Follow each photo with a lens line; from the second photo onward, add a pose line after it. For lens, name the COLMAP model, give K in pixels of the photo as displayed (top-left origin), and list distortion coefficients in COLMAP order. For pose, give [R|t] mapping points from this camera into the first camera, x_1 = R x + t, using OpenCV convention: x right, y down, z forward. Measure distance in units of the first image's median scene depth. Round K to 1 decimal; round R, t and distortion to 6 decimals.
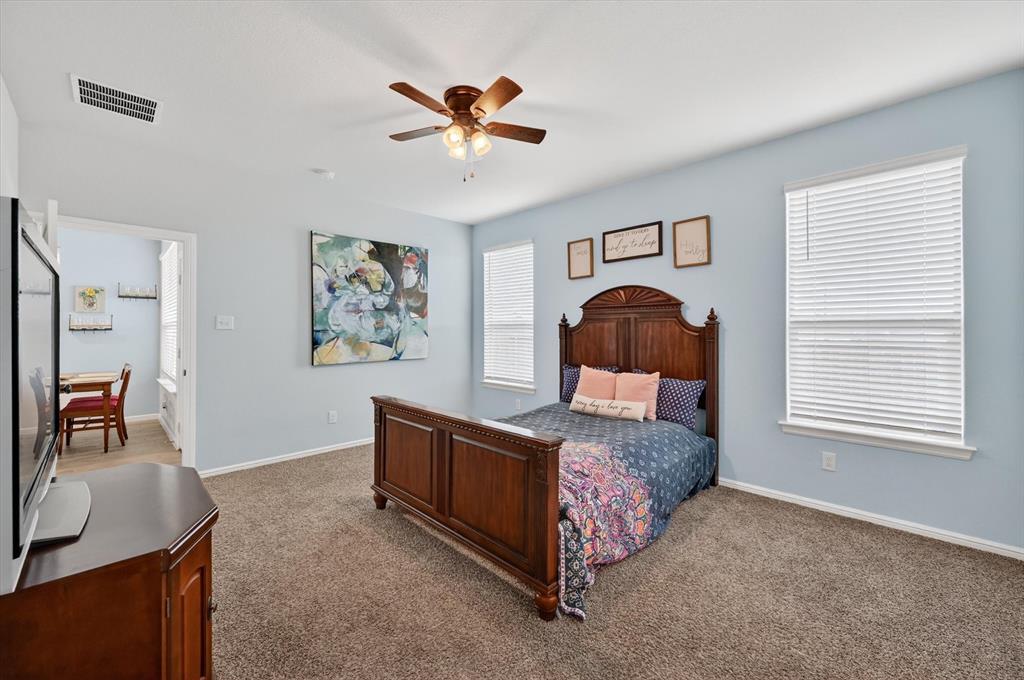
lens RADIAL K [[405.0, 0, 512.1], [0, 405.0, 332.6], [0, 0, 1]] dist [-0.000848, -0.000125]
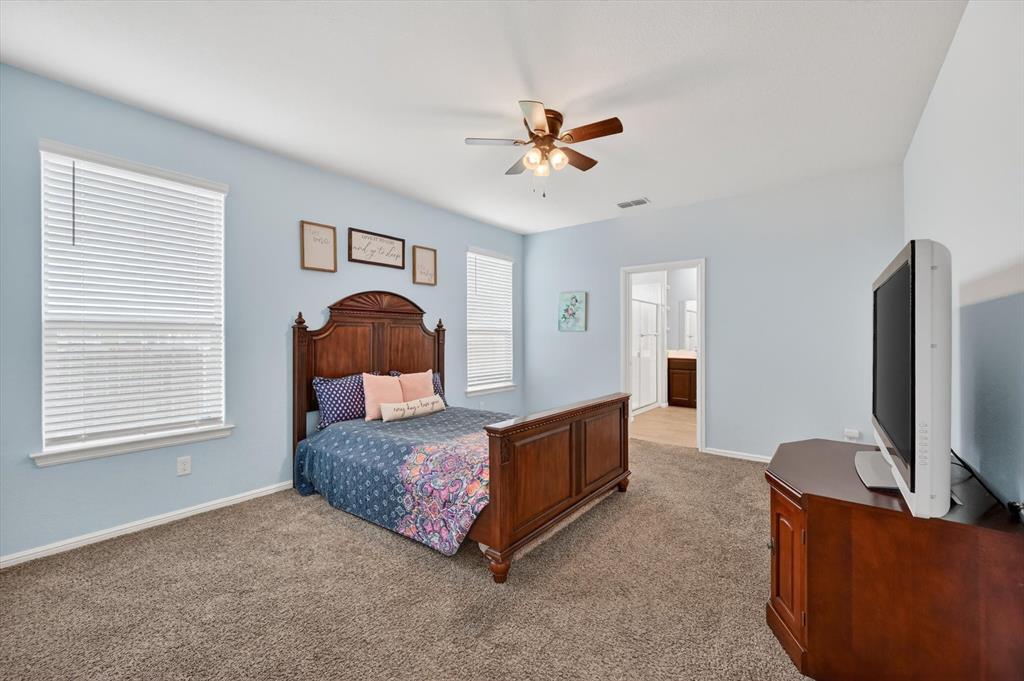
lens RADIAL K [[409.0, 0, 521.3], [0, 409.0, 337.4], [0, 0, 1]] dist [-0.000052, -0.000099]
pose [[-0.128260, -0.007359, 0.991713, -0.785208], [-0.000532, 0.999973, 0.007352, -0.007145], [-0.991740, 0.000416, -0.128261, 0.782118]]
